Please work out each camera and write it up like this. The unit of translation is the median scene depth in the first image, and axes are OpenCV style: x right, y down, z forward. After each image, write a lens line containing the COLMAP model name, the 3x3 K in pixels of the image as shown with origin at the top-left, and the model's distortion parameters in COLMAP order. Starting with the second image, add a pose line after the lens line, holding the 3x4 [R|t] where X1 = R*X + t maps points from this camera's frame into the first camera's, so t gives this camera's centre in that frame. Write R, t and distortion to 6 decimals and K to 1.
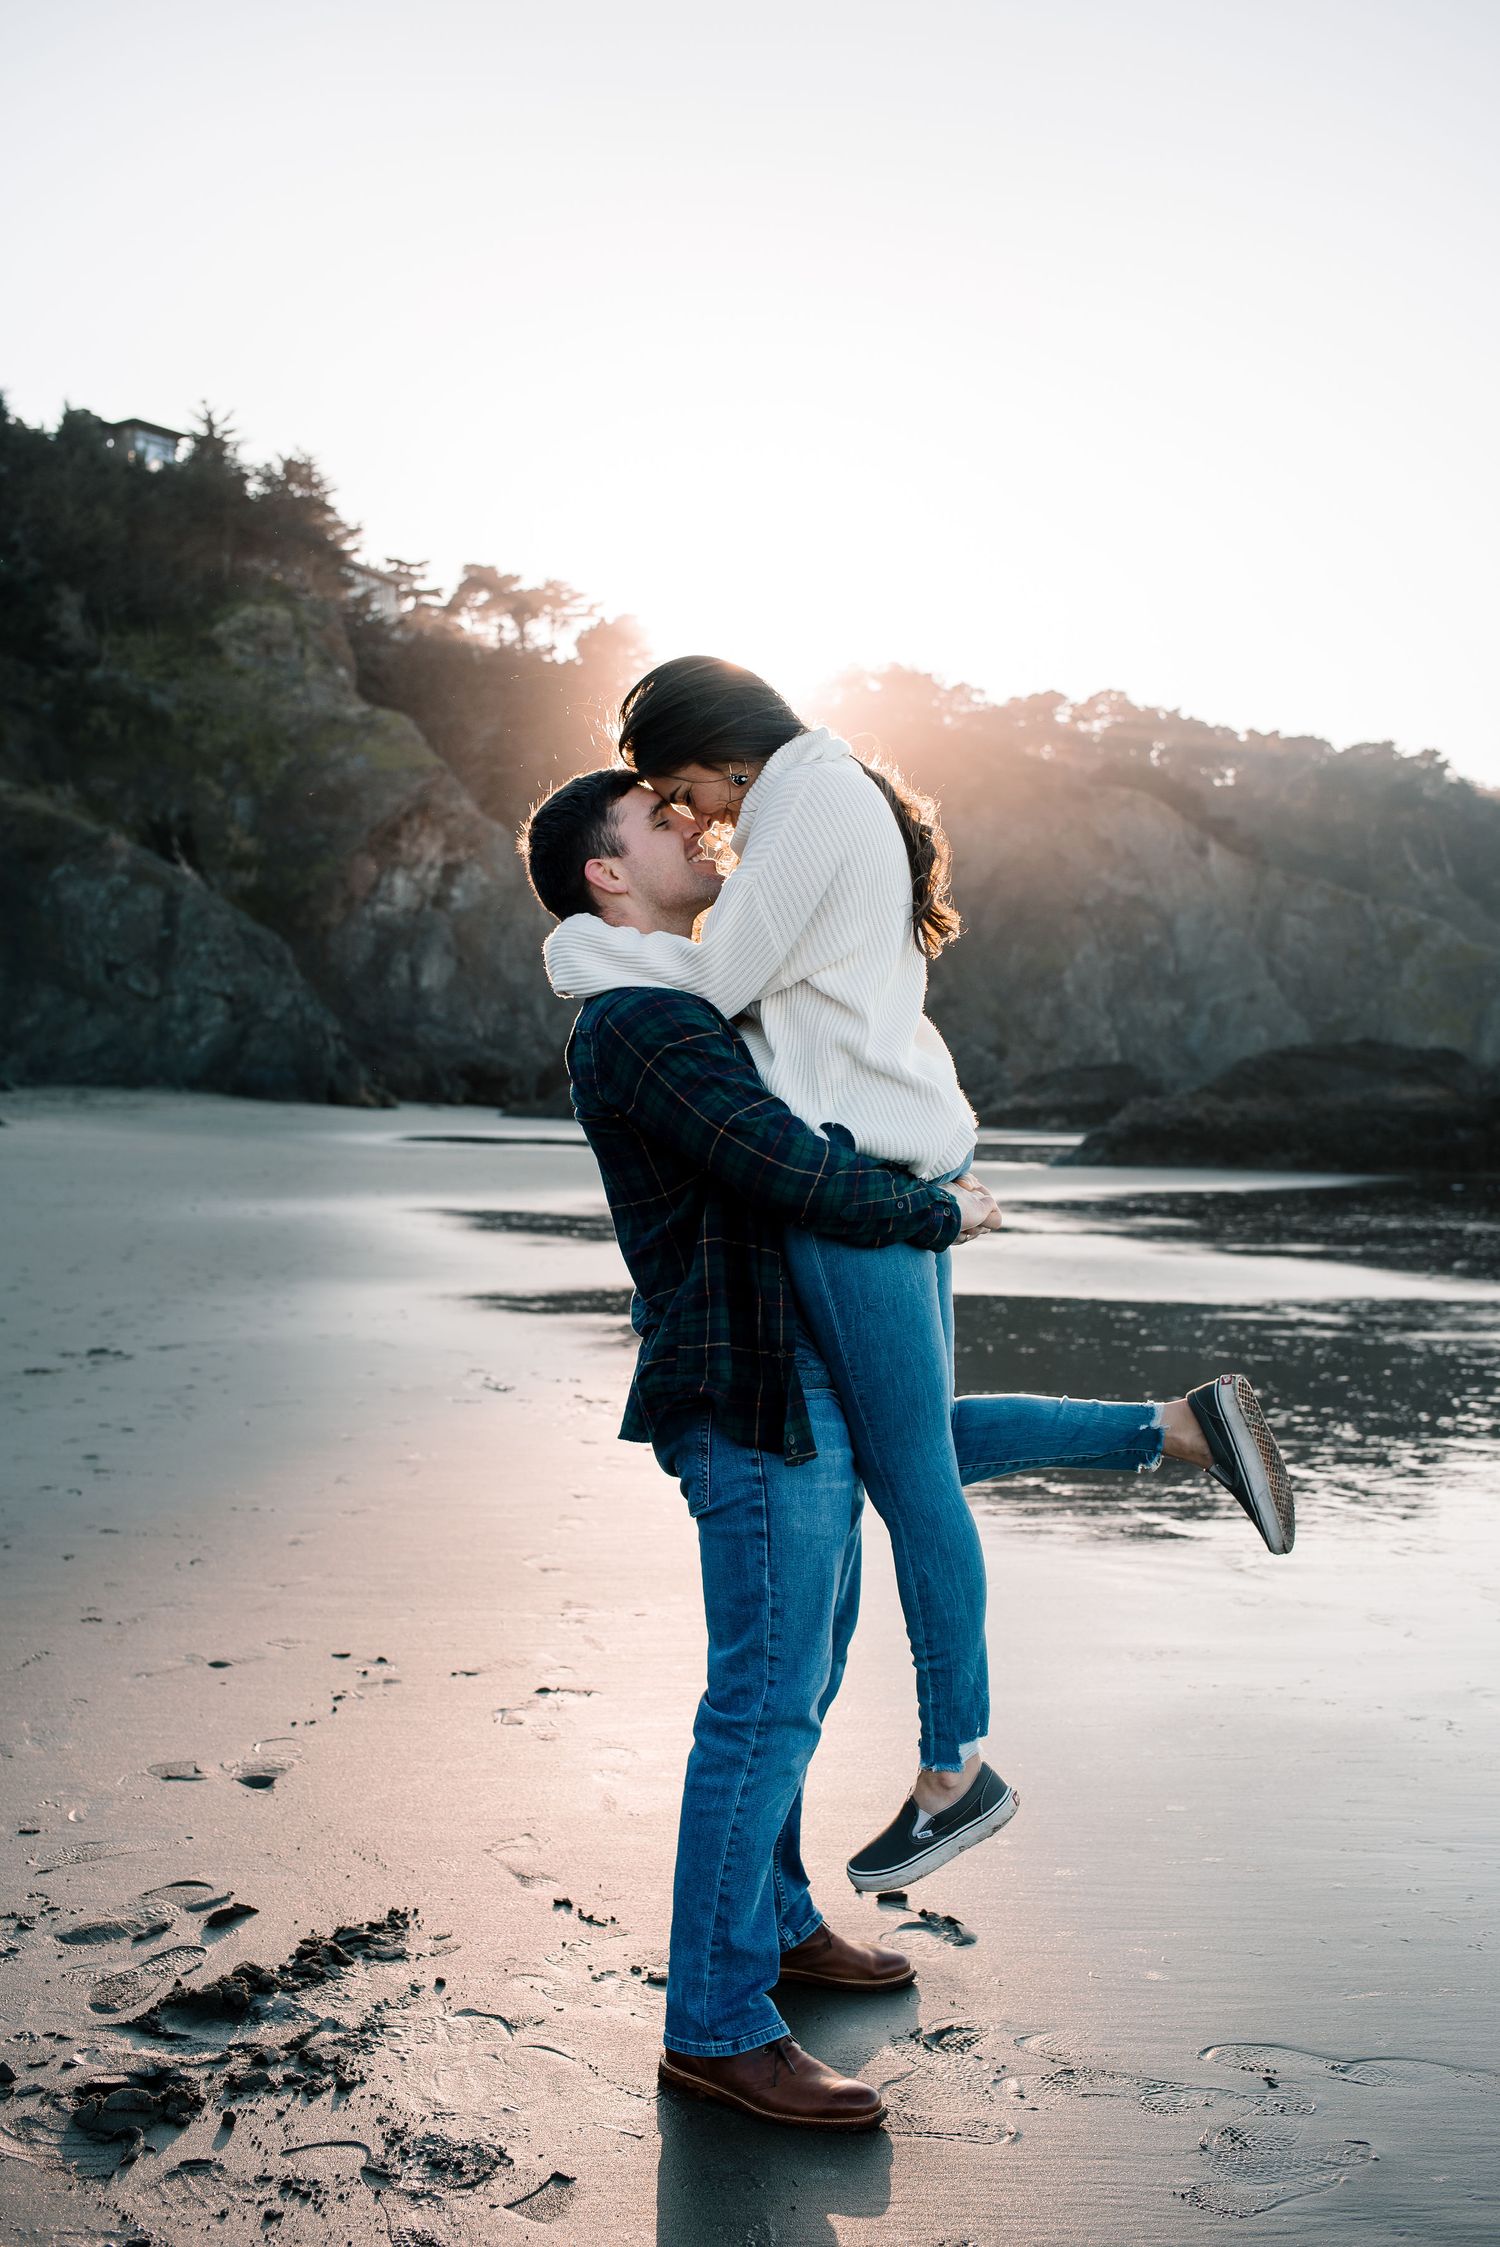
lens RADIAL K [[2142.9, 0, 750.0], [0, 2142.9, 1123.5], [0, 0, 1]] dist [-0.097268, 0.003150]
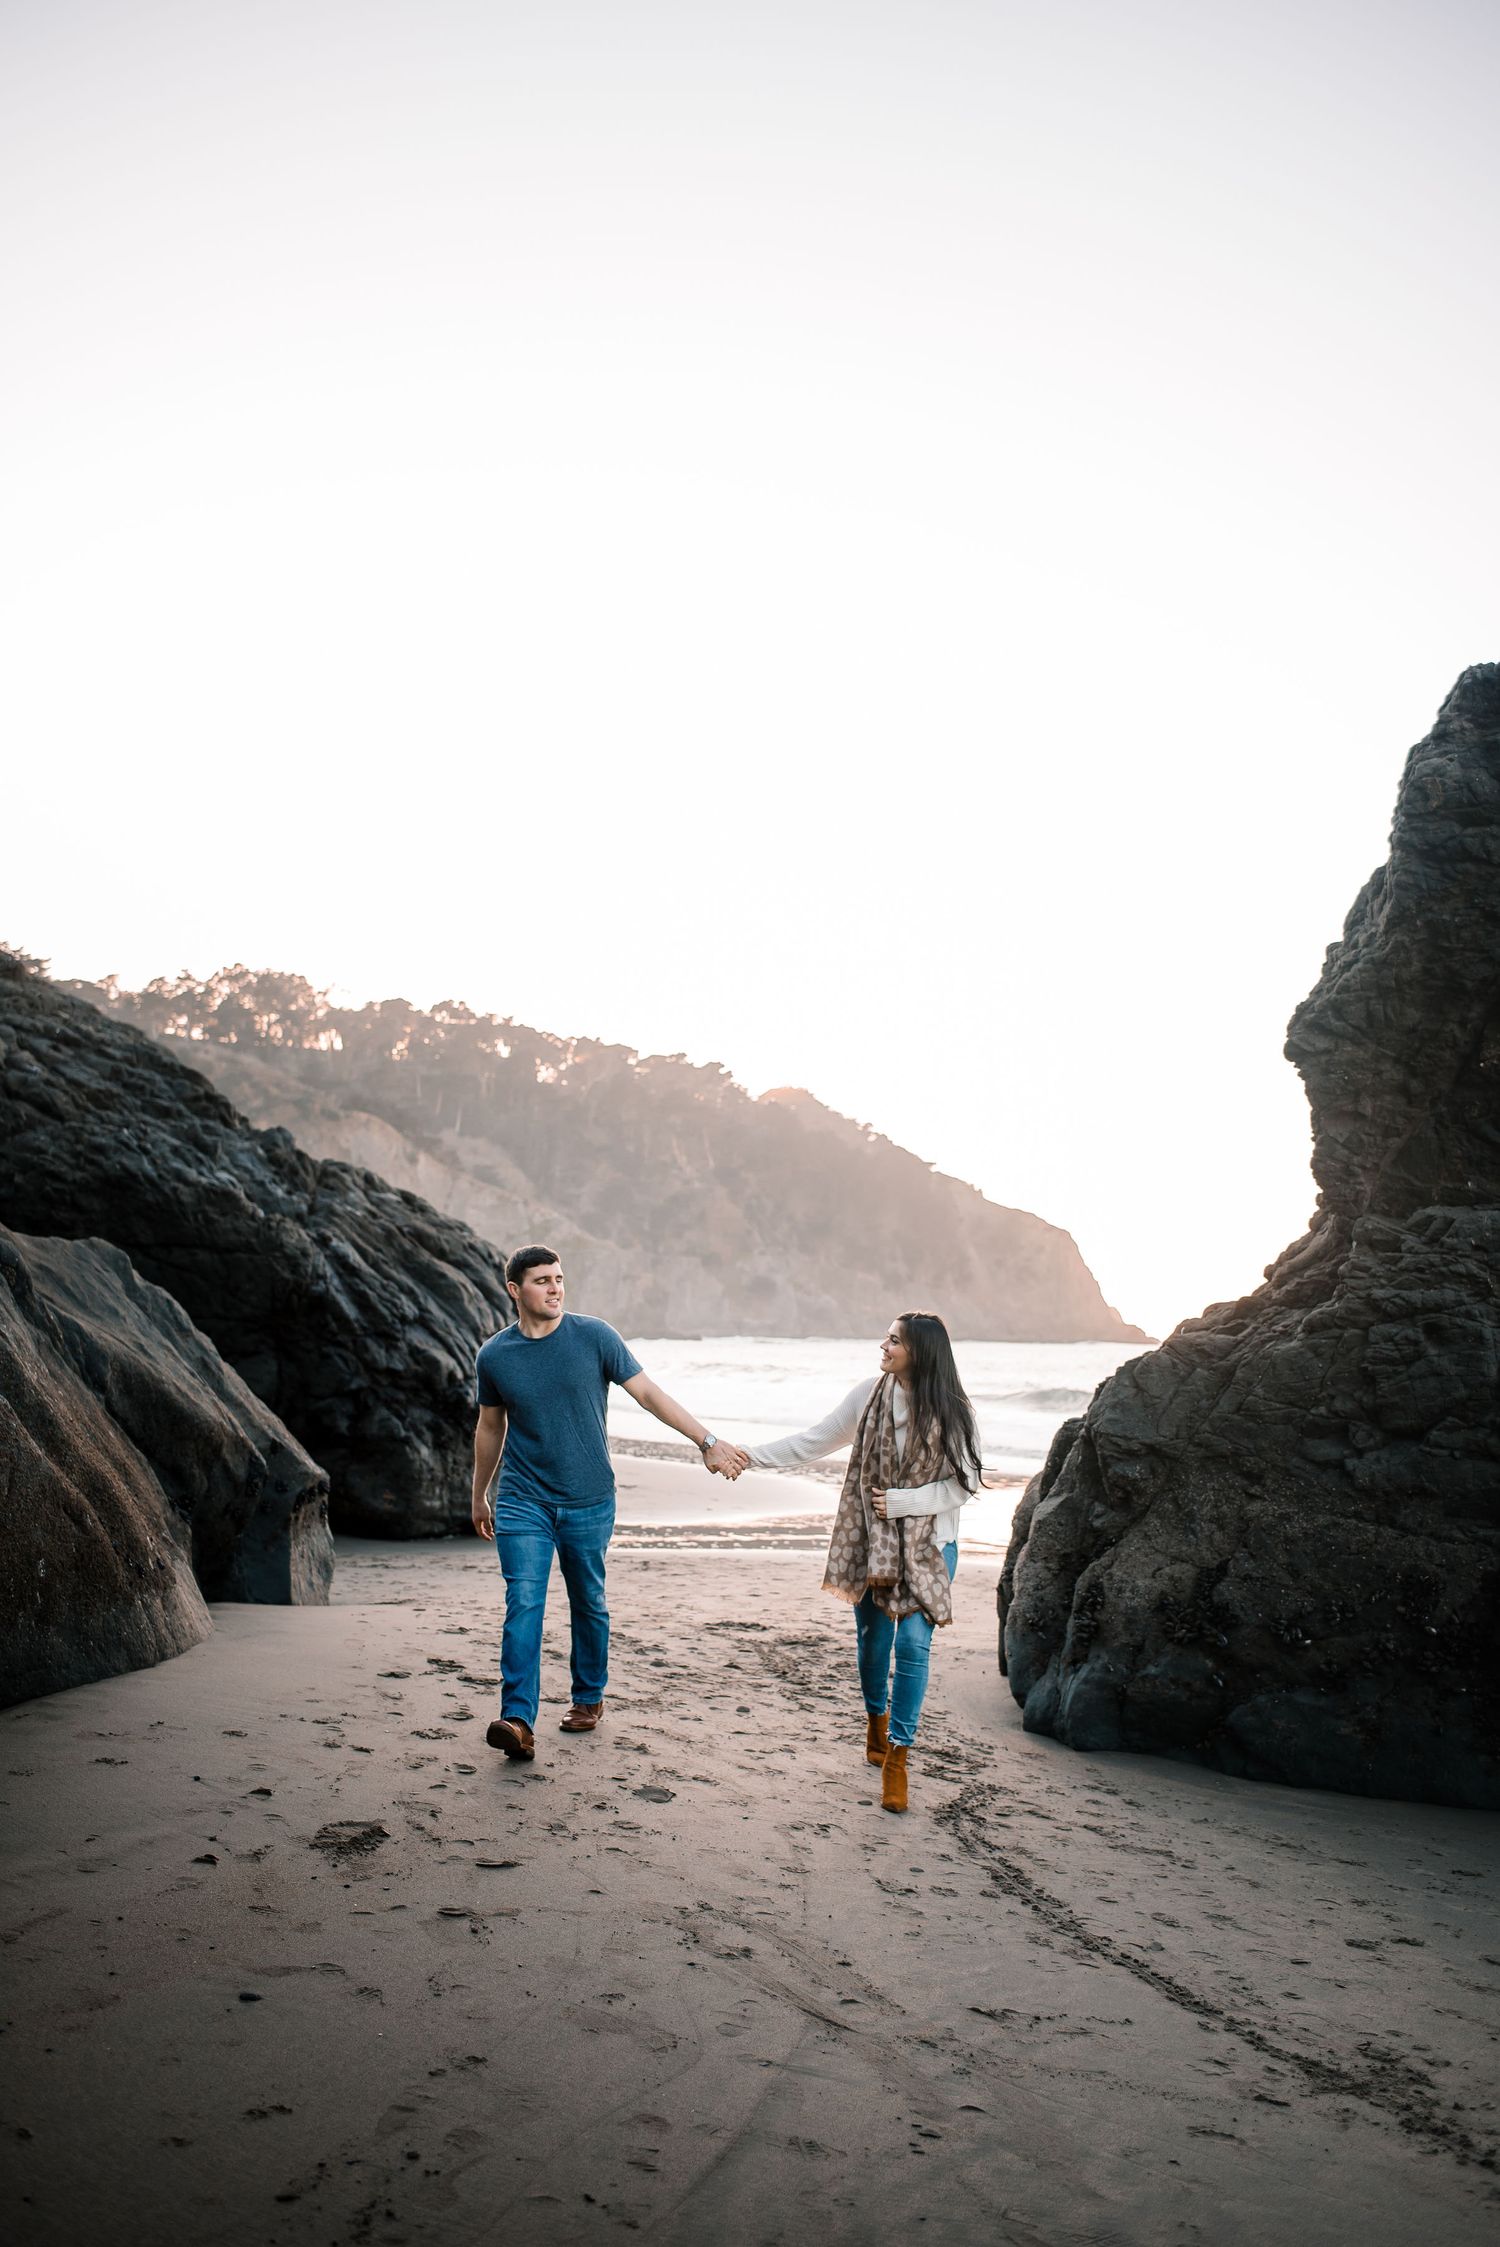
lens RADIAL K [[2307.1, 0, 782.8], [0, 2307.1, 1075.4], [0, 0, 1]] dist [-0.082896, 0.095267]
pose [[0.971435, 0.066850, 0.227694, 0.105159], [-0.038086, 0.990983, -0.128461, 0.006108], [-0.234228, 0.116119, 0.965222, -0.625282]]
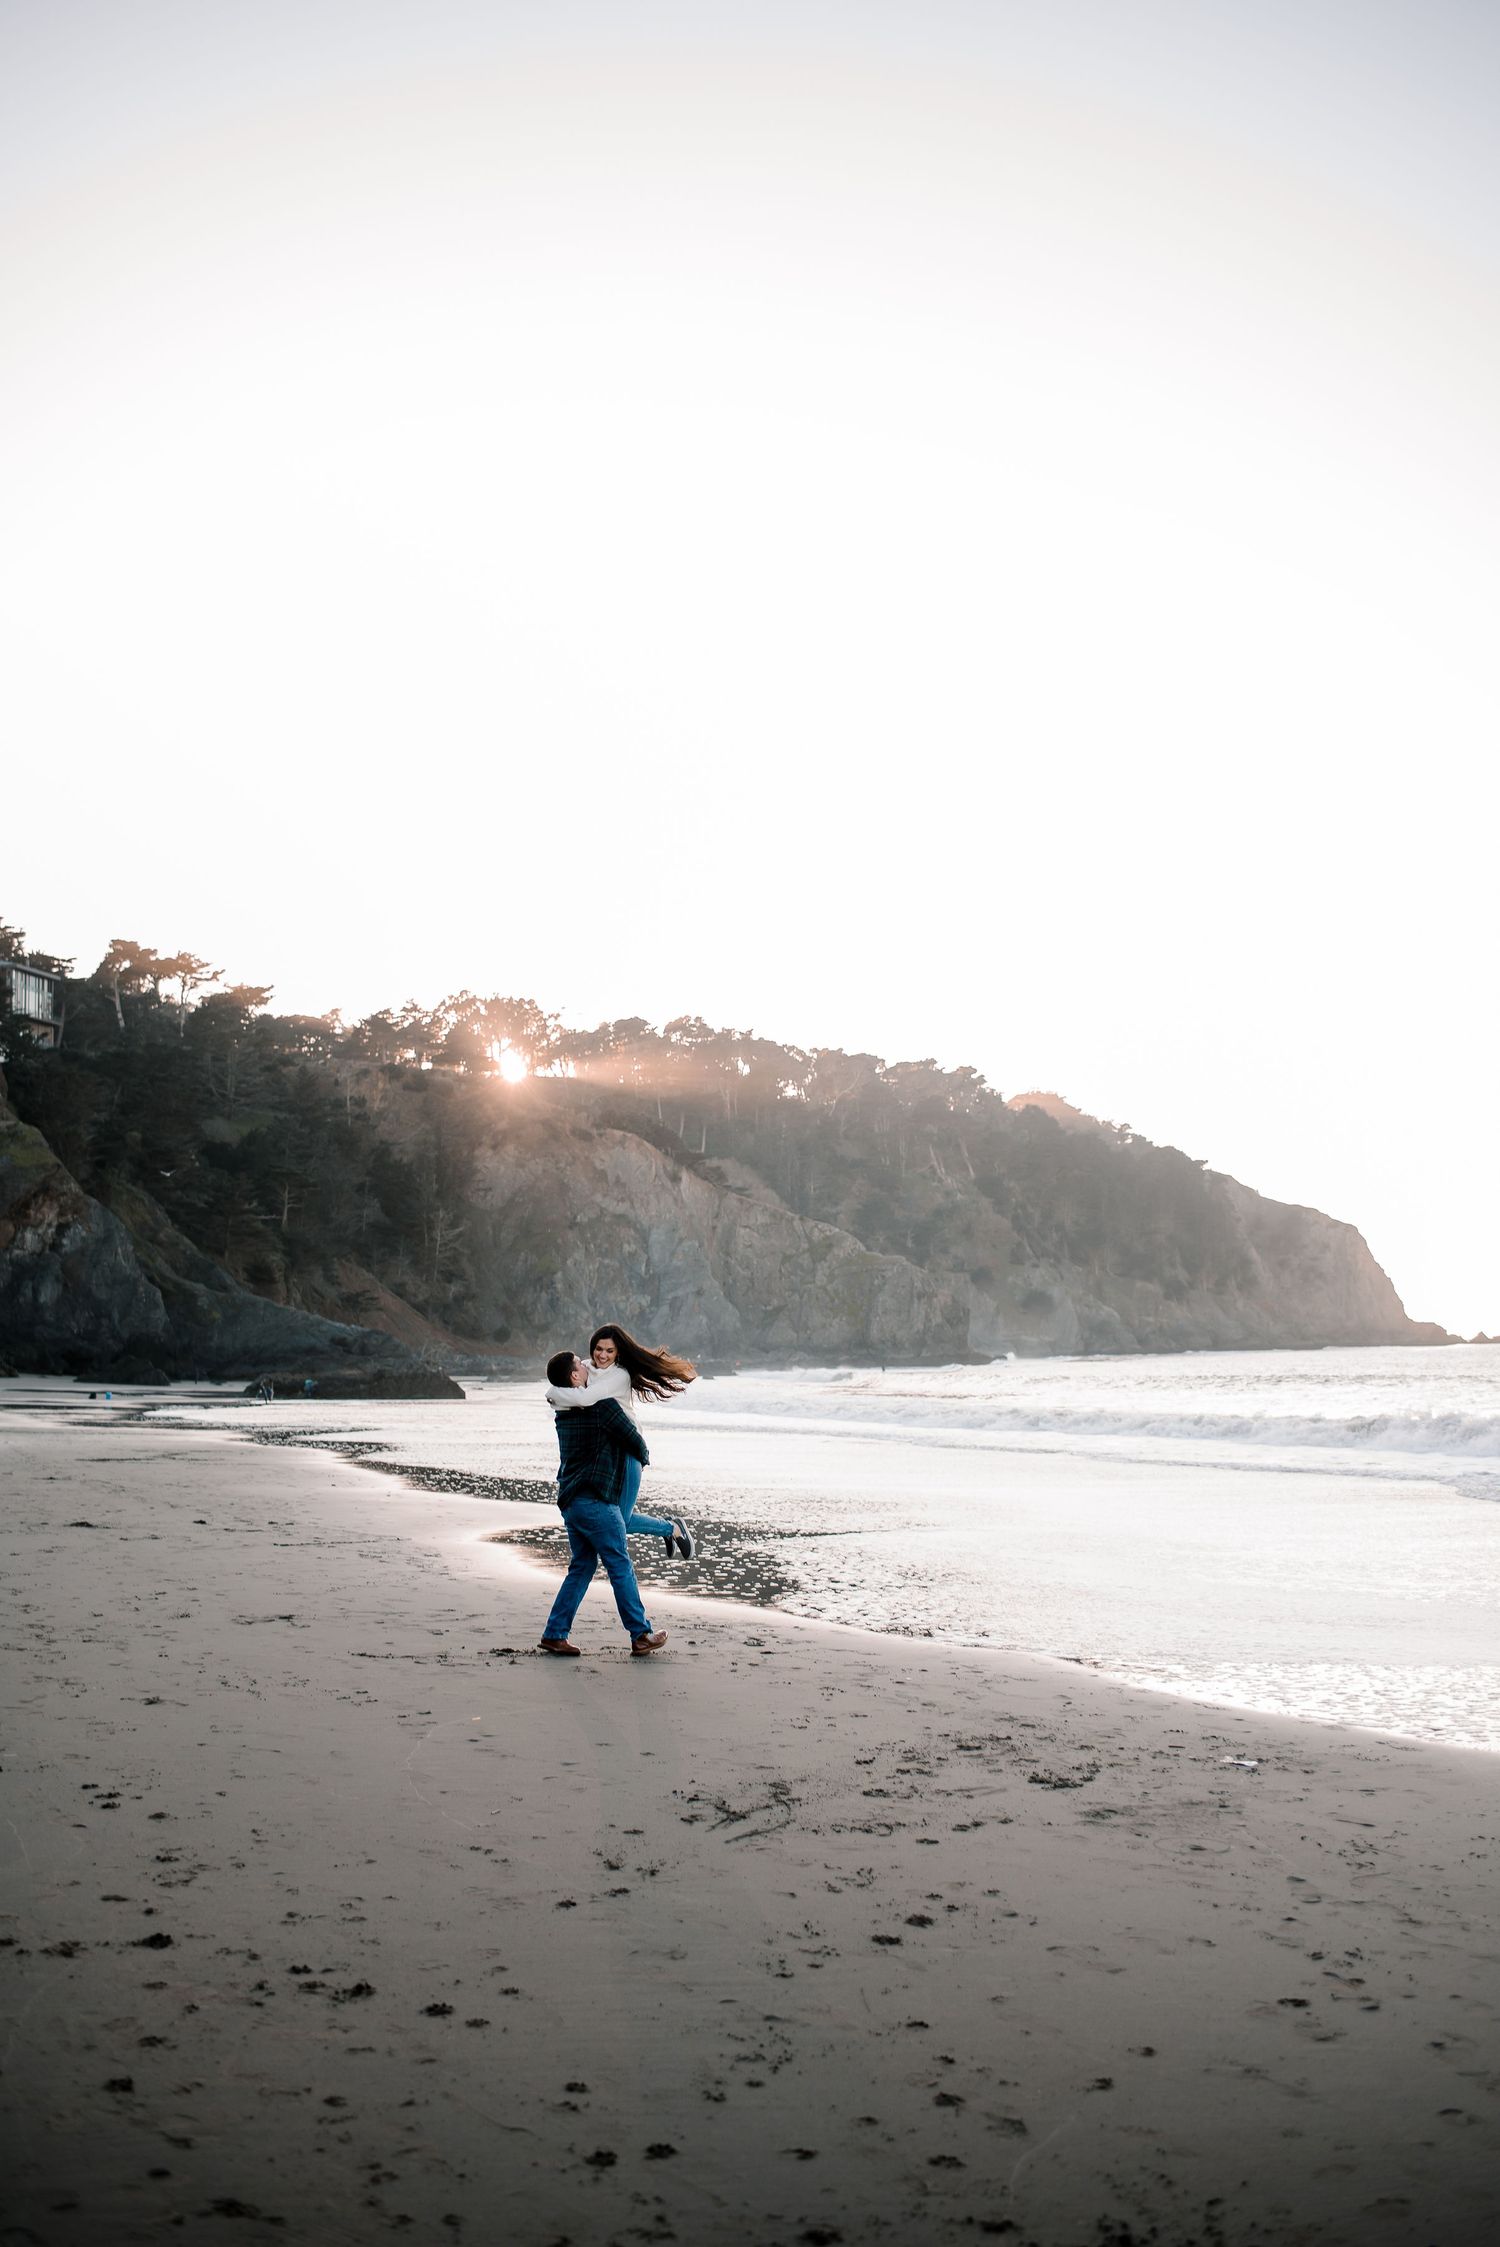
lens RADIAL K [[2240.7, 0, 750.0], [0, 2240.7, 1123.5], [0, 0, 1]] dist [-0.068860, 0.028718]
pose [[0.991669, 0.010422, 0.128389, 0.087494], [0.004997, 0.992858, -0.119199, 0.002906], [-0.128714, 0.118848, 0.984534, -0.402677]]
